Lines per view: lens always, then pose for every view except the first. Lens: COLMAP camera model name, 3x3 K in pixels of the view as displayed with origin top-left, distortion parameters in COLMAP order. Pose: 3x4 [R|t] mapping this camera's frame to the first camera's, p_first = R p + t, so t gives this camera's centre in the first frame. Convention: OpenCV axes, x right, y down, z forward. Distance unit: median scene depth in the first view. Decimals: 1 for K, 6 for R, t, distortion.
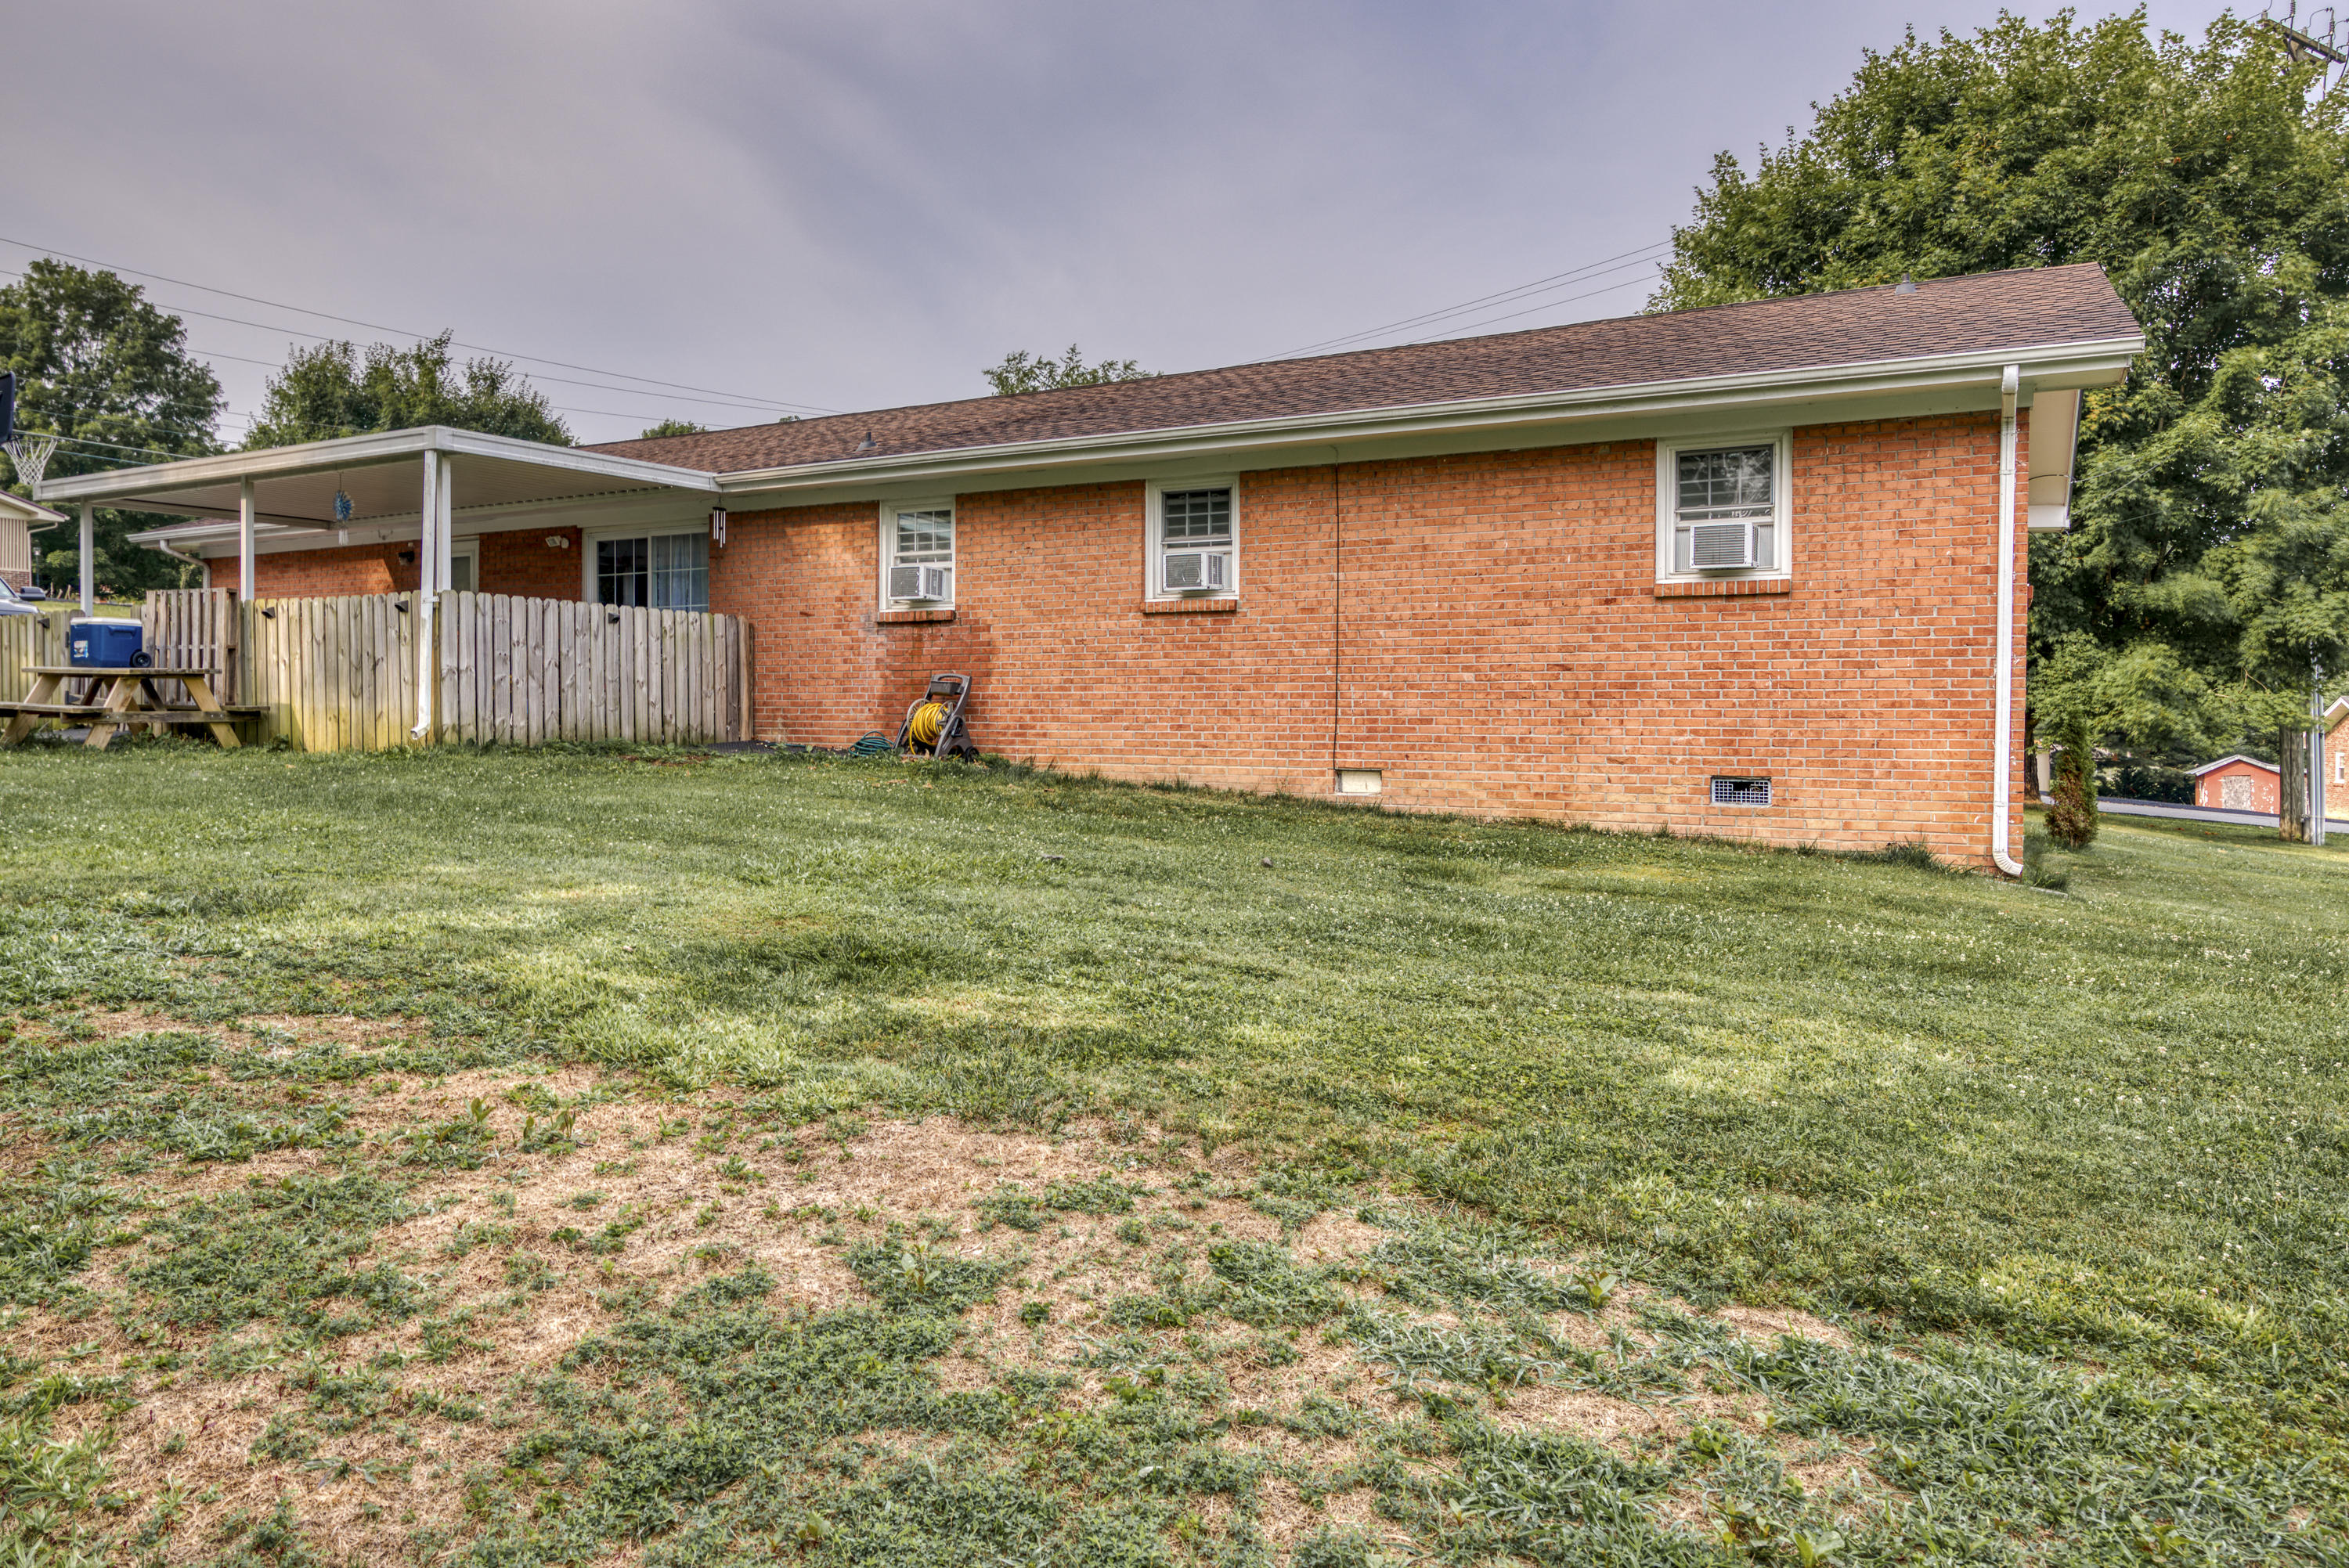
lens RADIAL K [[1555.3, 0, 1170.3], [0, 1555.3, 759.5], [0, 0, 1]] dist [-0.003228, 0.005293]
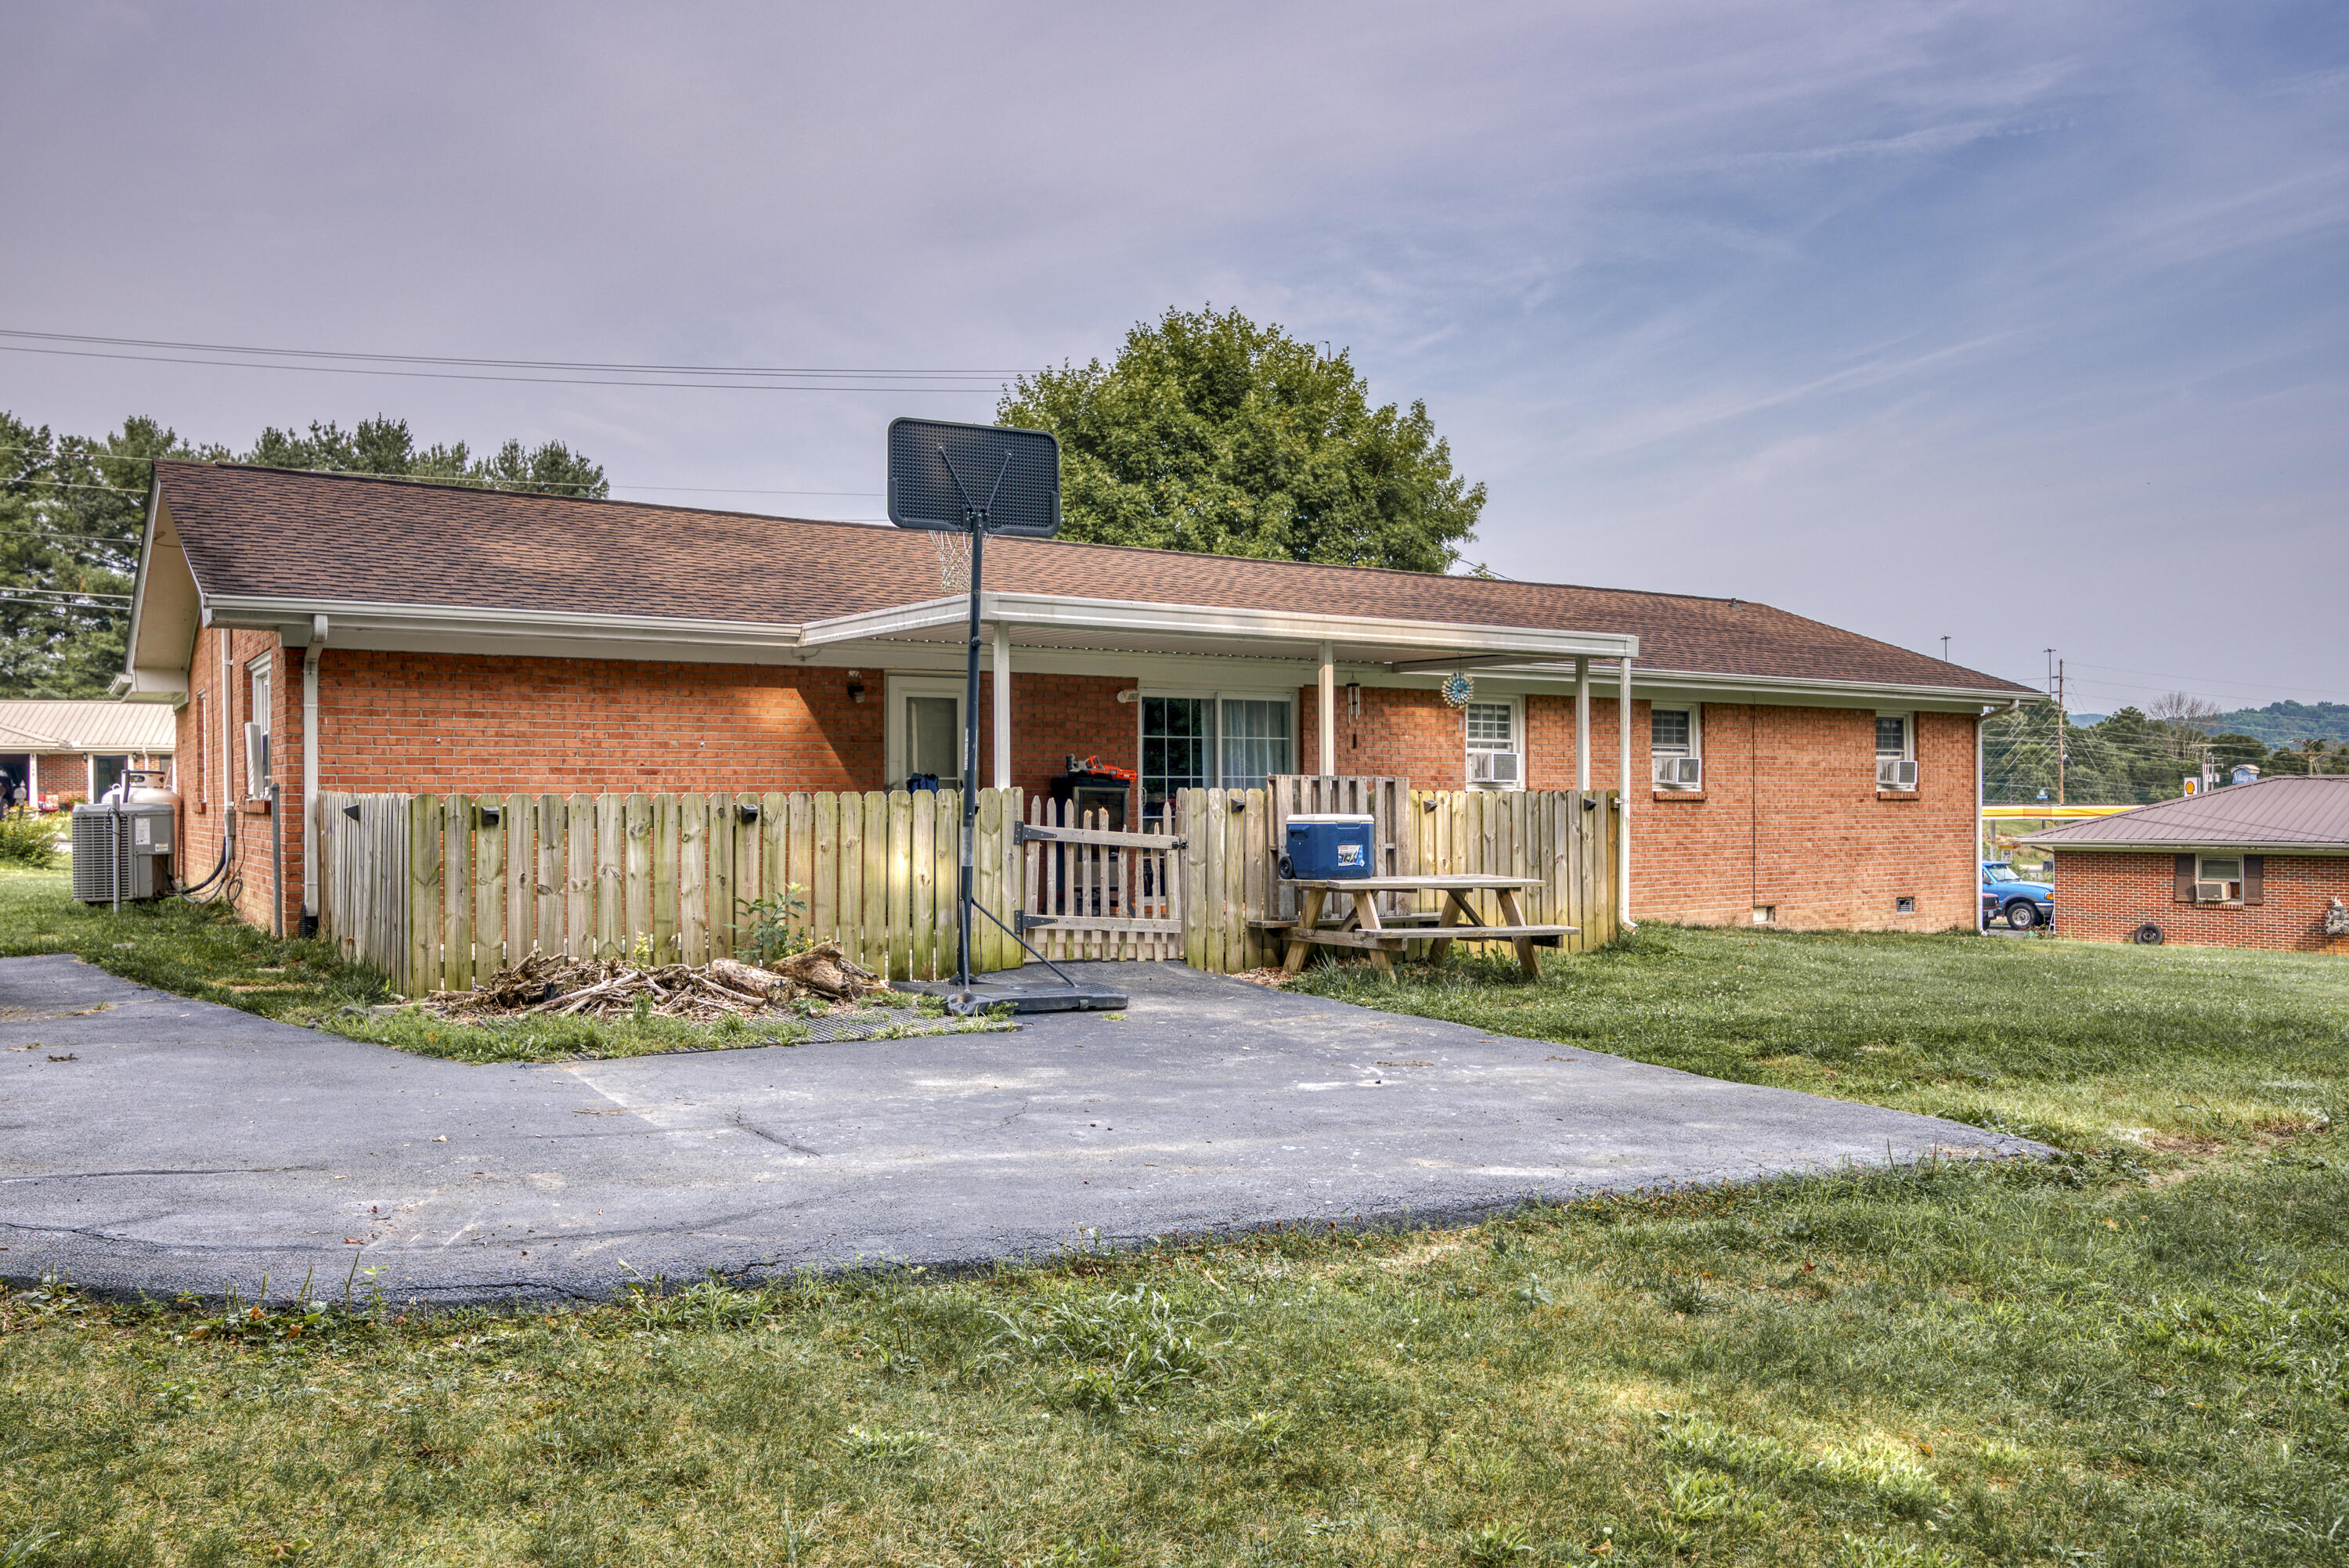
lens RADIAL K [[1755.3, 0, 1167.3], [0, 1755.3, 783.6], [0, 0, 1]] dist [0.001057, -0.000899]
pose [[0.449727, -0.000737, 0.893166, -1.422220], [0.028088, 0.999517, -0.013318, -0.090637], [-0.892724, 0.031076, 0.449530, 0.631666]]
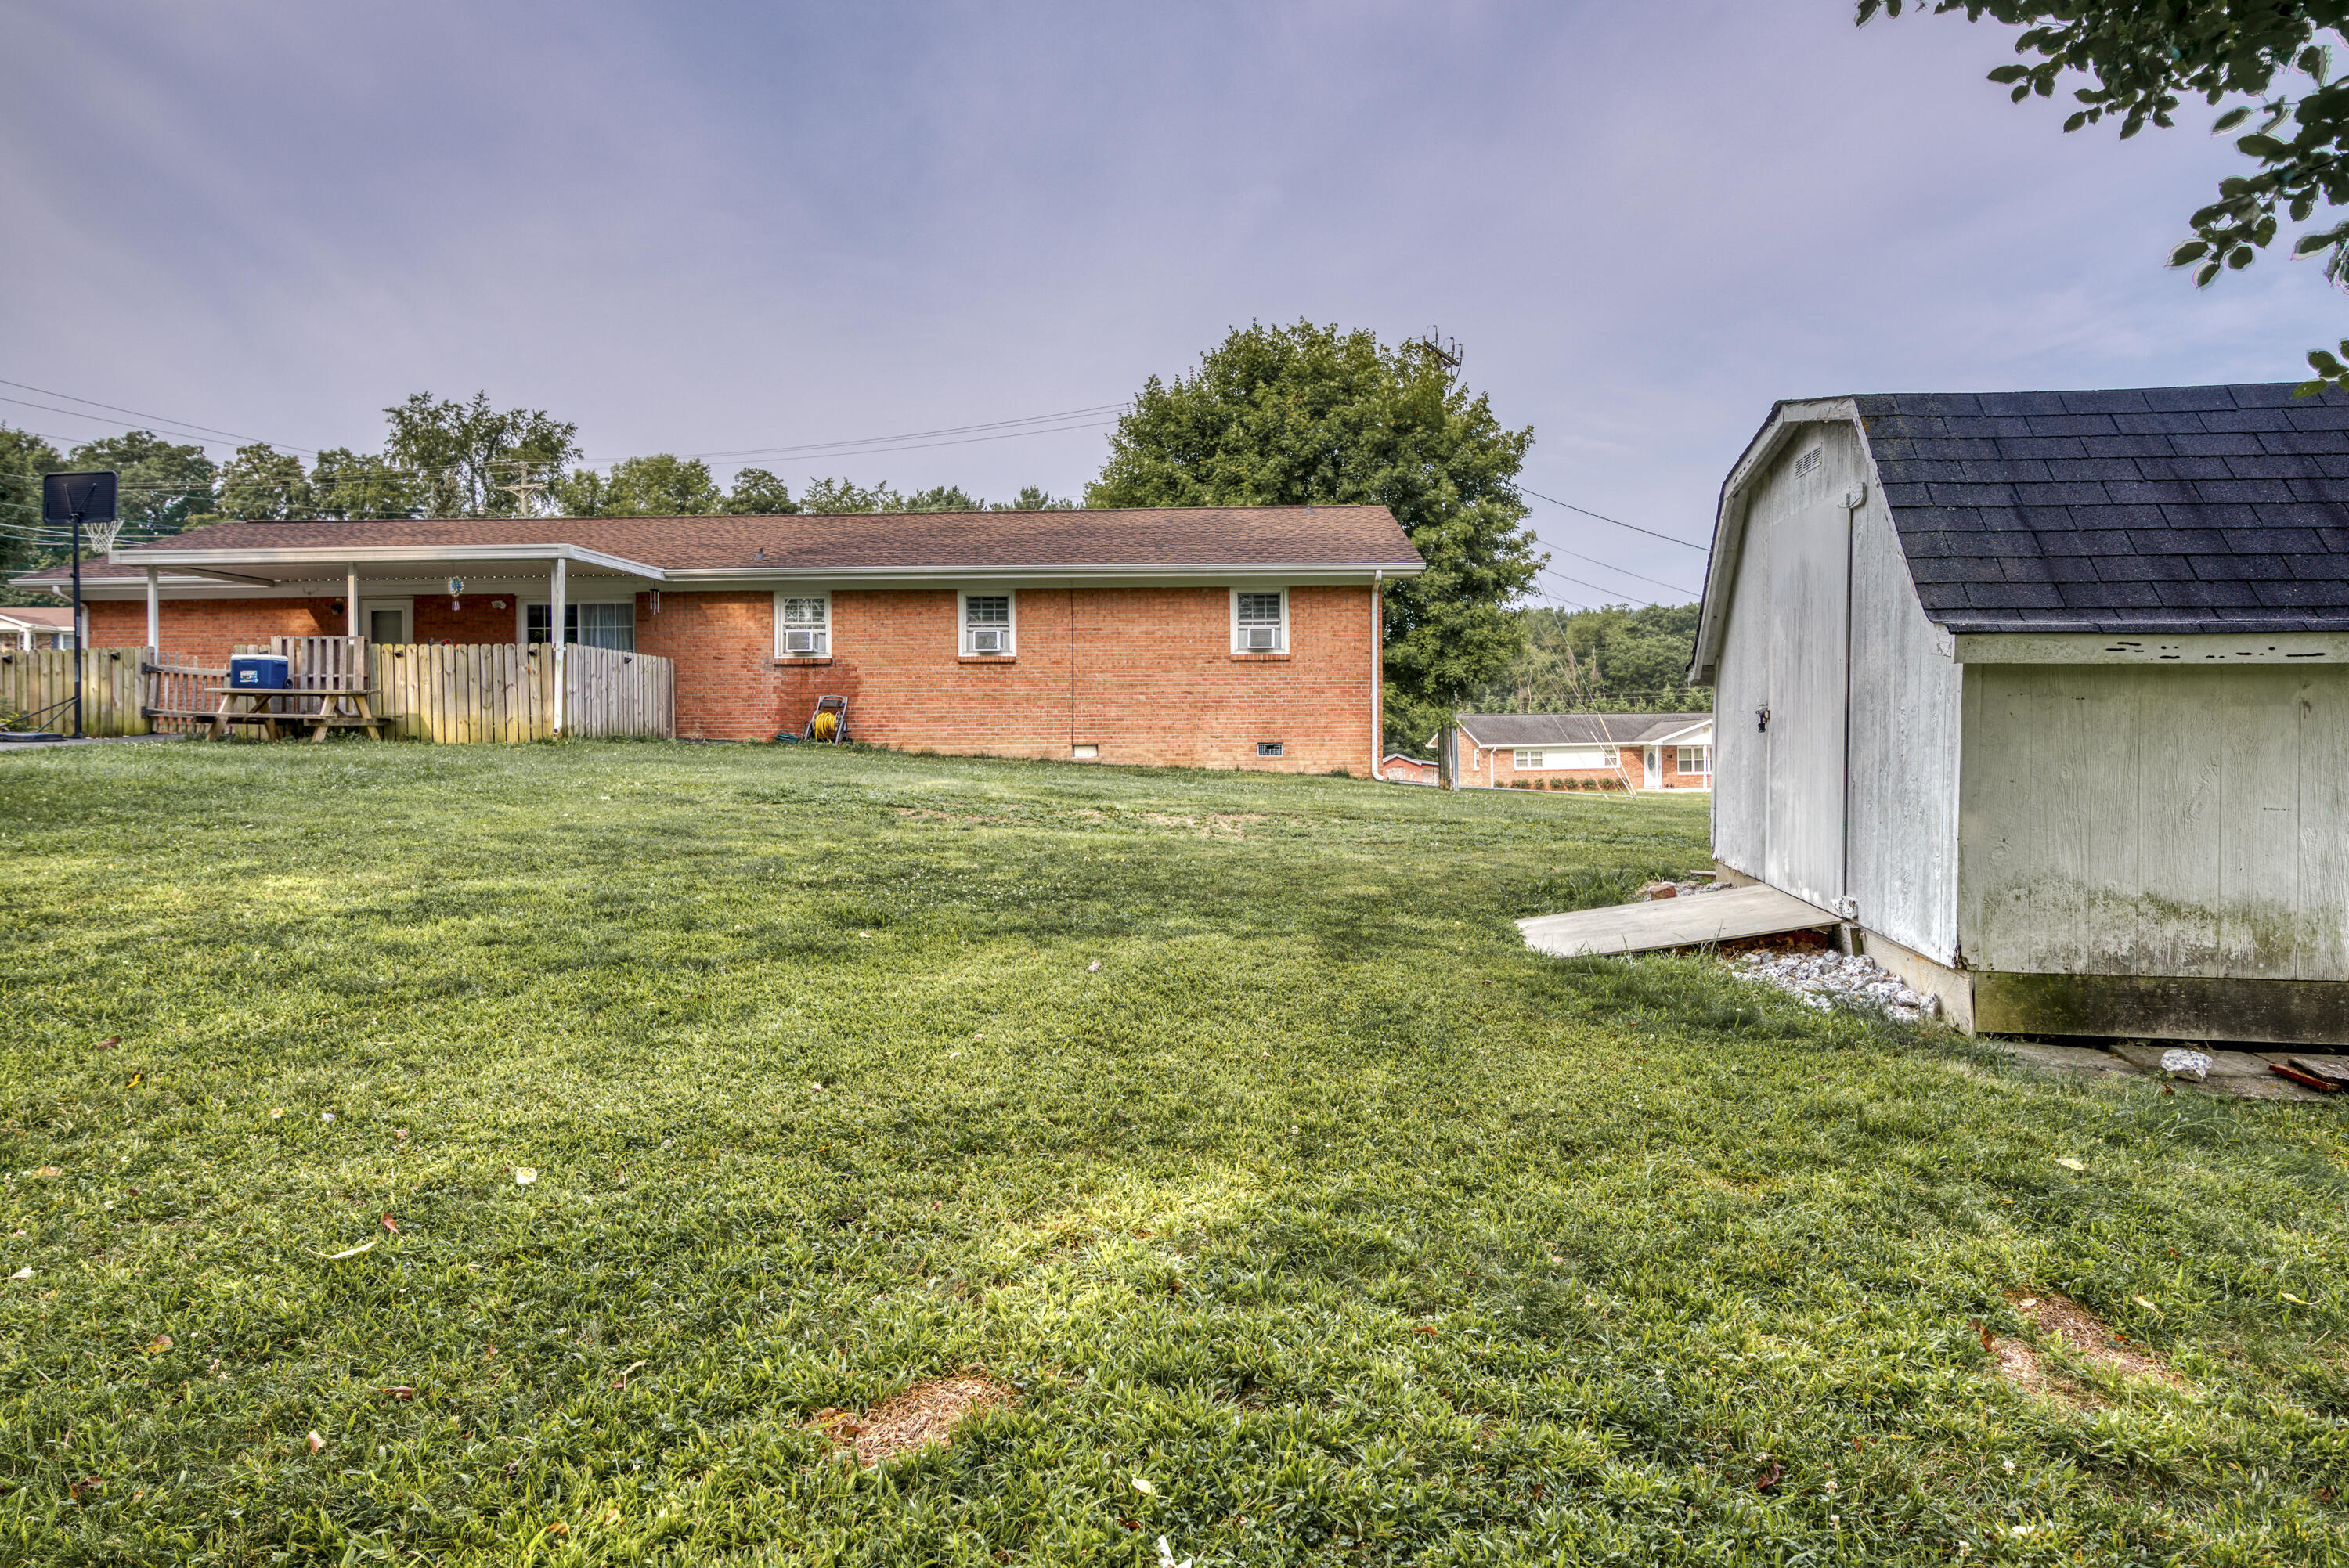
lens RADIAL K [[1350.8, 0, 1183.8], [0, 1350.8, 778.4], [0, 0, 1]] dist [-0.005302, -0.001589]
pose [[0.896357, -0.023797, 0.442695, -0.444812], [0.021906, 0.999716, 0.009384, 0.030681], [-0.442792, 0.001287, 0.896623, -0.497956]]
